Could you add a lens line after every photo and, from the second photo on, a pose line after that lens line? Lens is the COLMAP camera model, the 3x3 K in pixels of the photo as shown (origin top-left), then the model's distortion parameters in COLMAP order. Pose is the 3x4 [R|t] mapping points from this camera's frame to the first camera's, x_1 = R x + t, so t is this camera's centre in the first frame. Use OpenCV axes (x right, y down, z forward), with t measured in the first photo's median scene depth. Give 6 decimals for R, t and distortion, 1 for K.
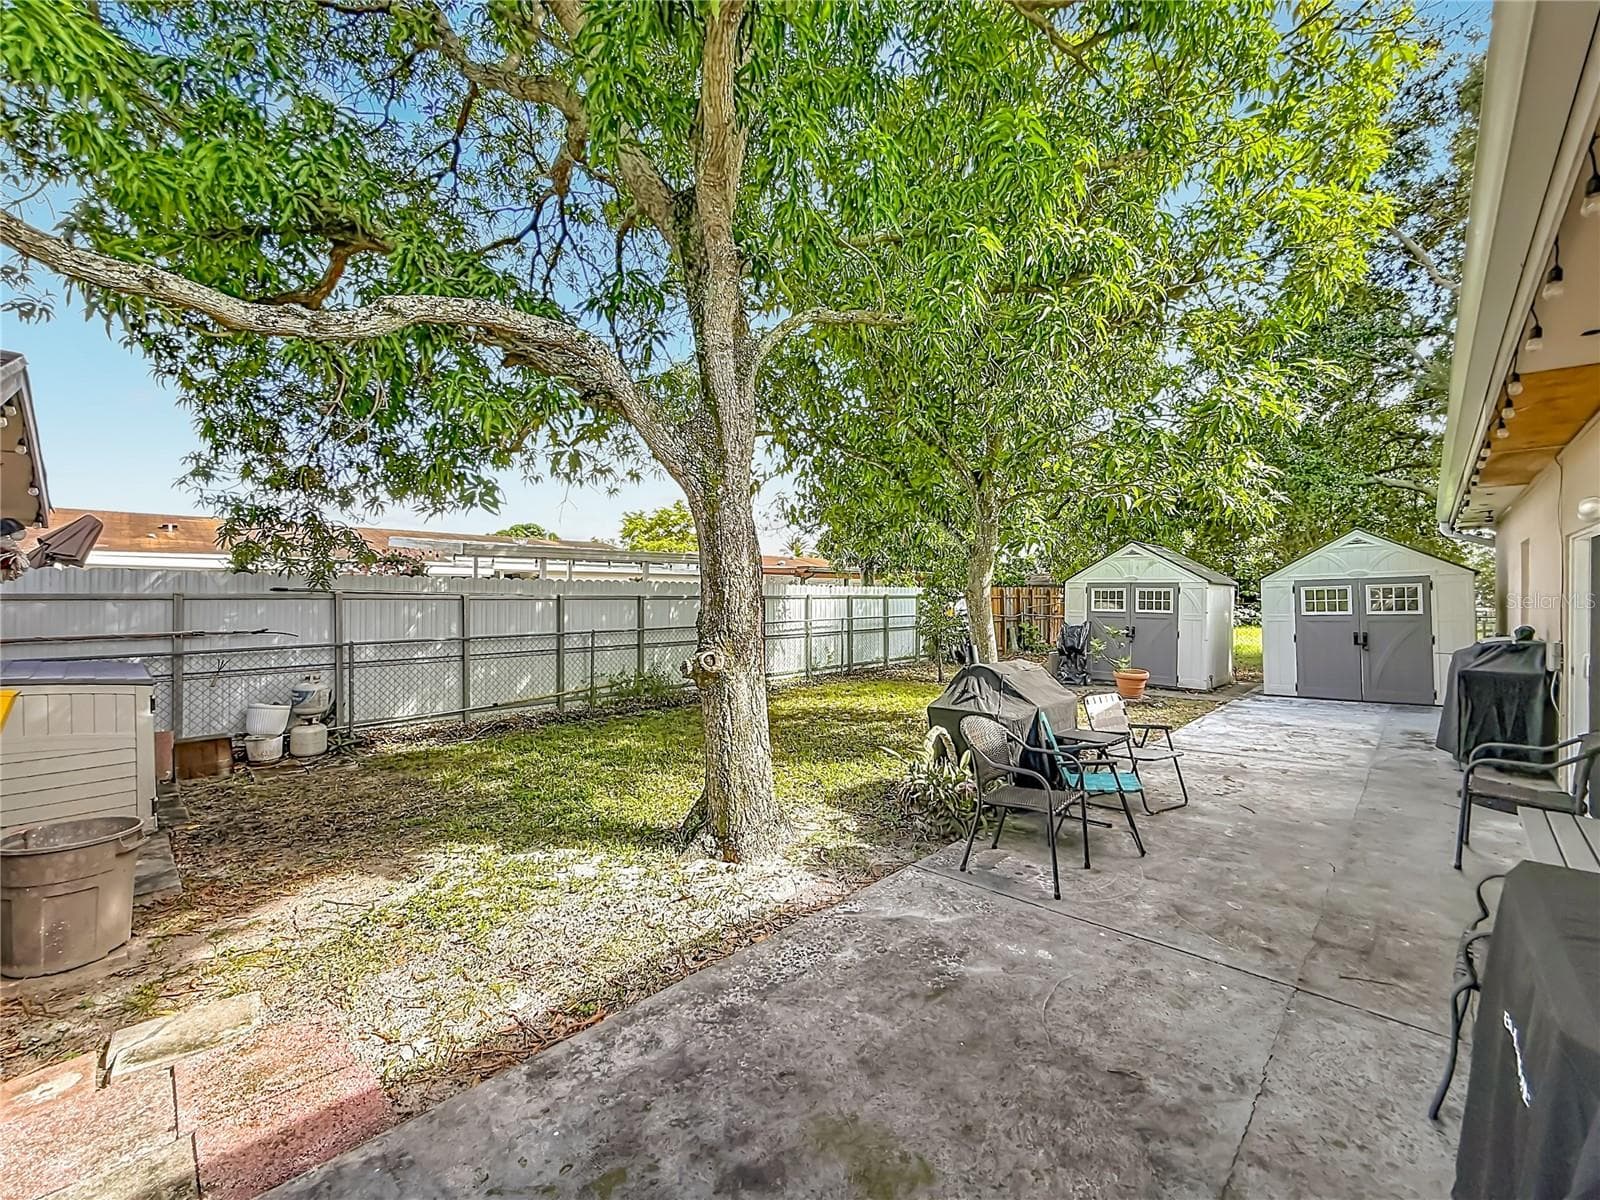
lens RADIAL K [[654.4, 0, 800.0], [0, 654.4, 600.0], [0, 0, 1]] dist [-0.000870, 0.000293]
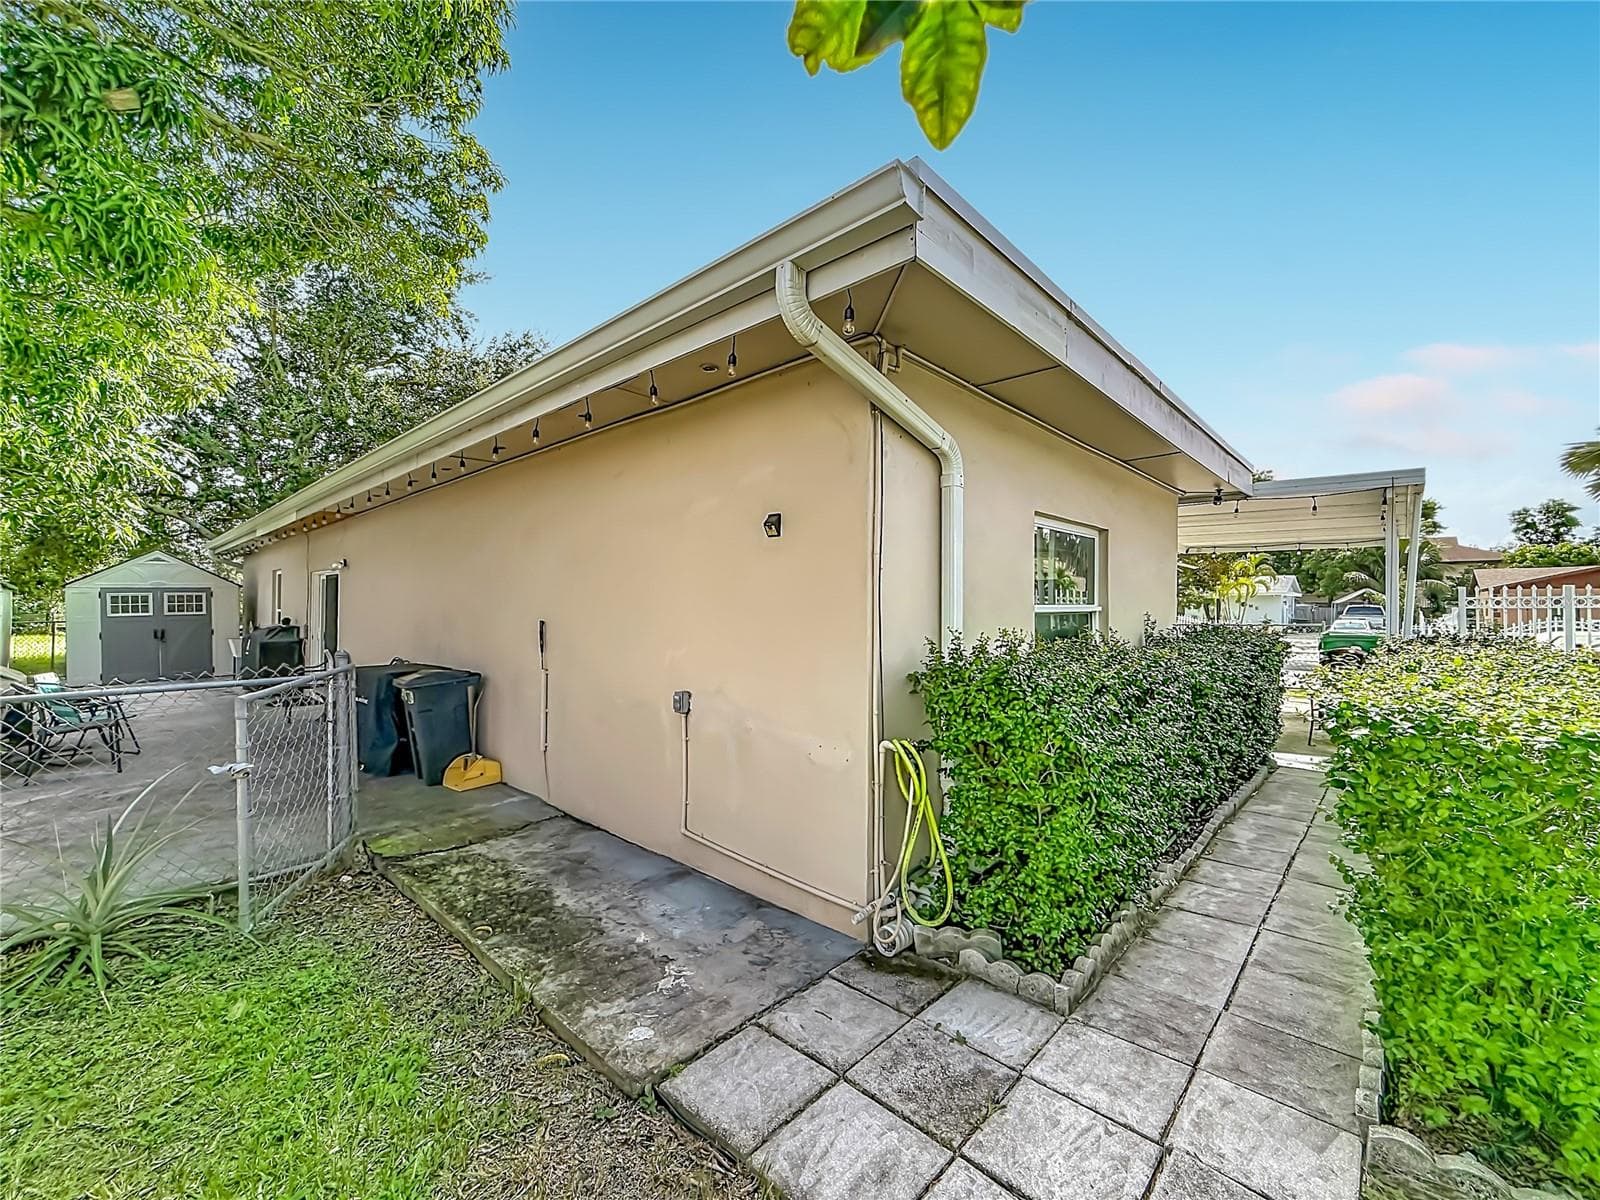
lens RADIAL K [[654.4, 0, 800.0], [0, 654.4, 600.0], [0, 0, 1]] dist [-0.000870, 0.000293]
pose [[-0.017533, 0.009058, 0.999805, -0.475804], [0.003316, 0.999954, -0.009001, 0.007853], [-0.999841, 0.003157, -0.017562, -0.259018]]
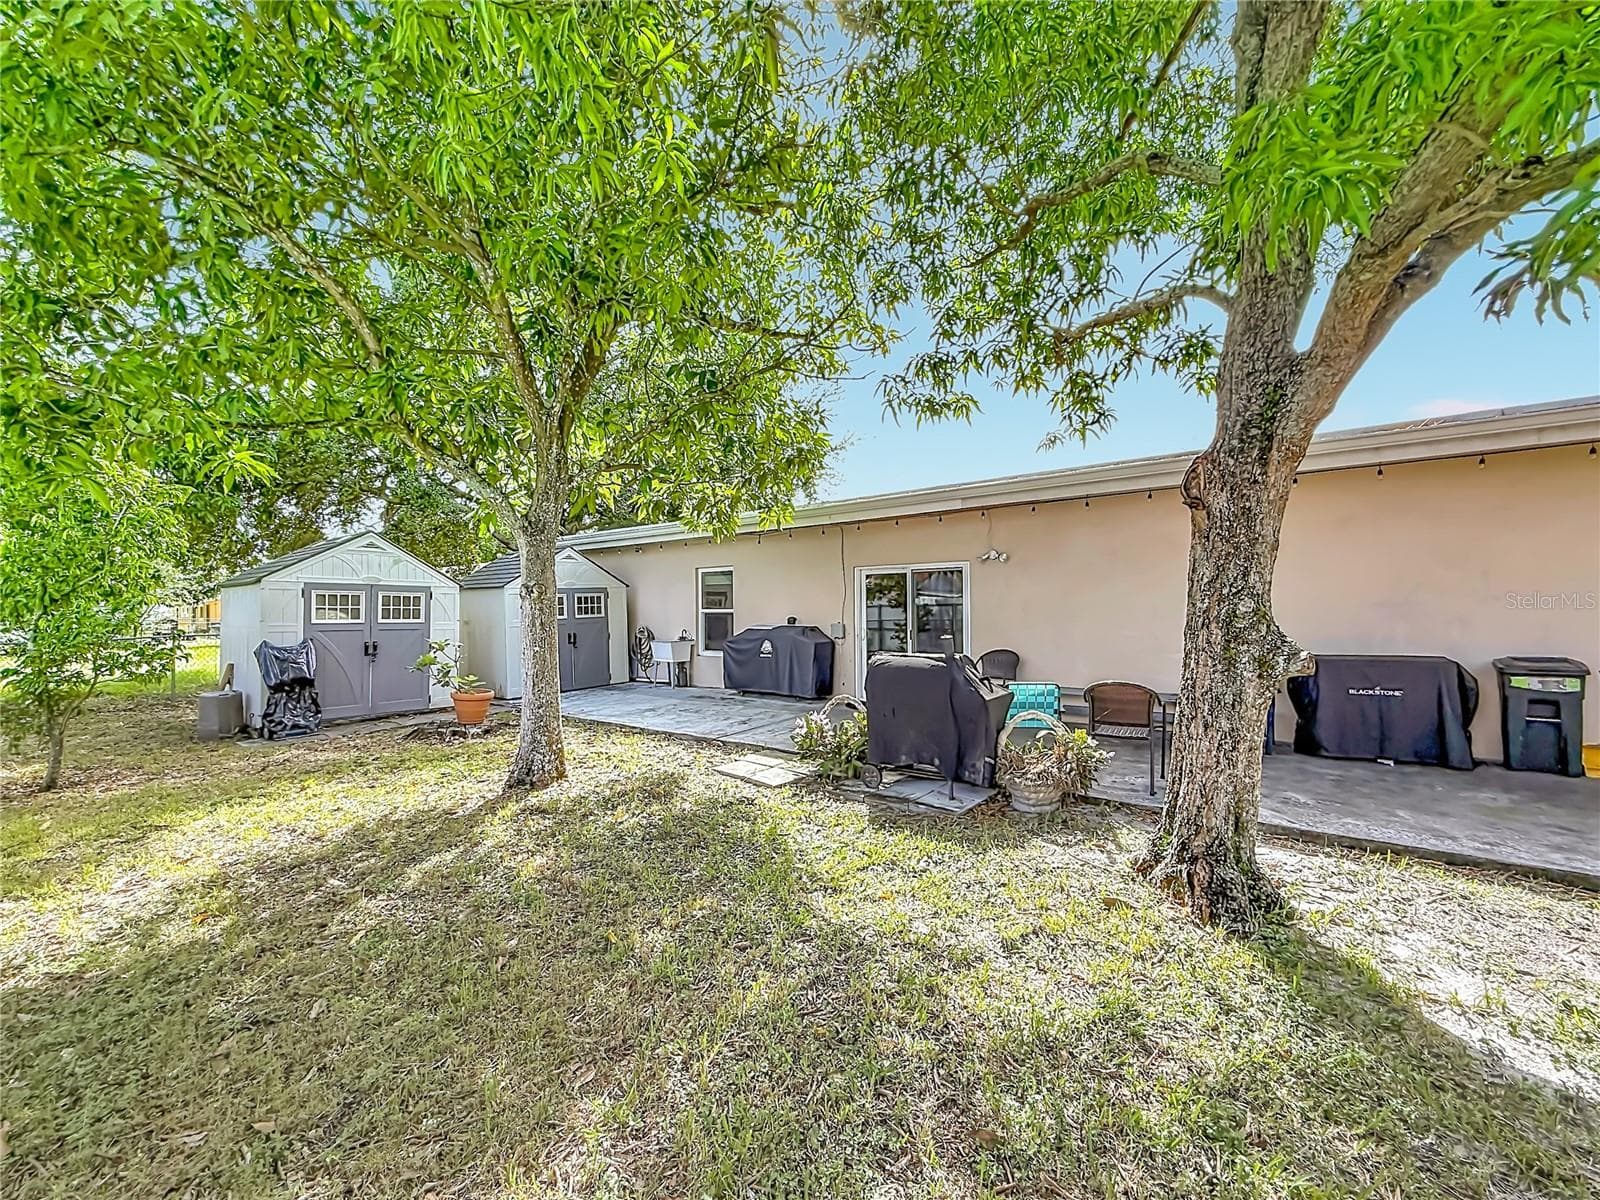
lens RADIAL K [[654.4, 0, 800.0], [0, 654.4, 600.0], [0, 0, 1]] dist [-0.000870, 0.000293]
pose [[-0.107497, 0.016311, 0.994072, -0.382012], [0.016369, 0.999759, -0.014634, 0.013794], [-0.994071, 0.014699, -0.107739, 0.720283]]
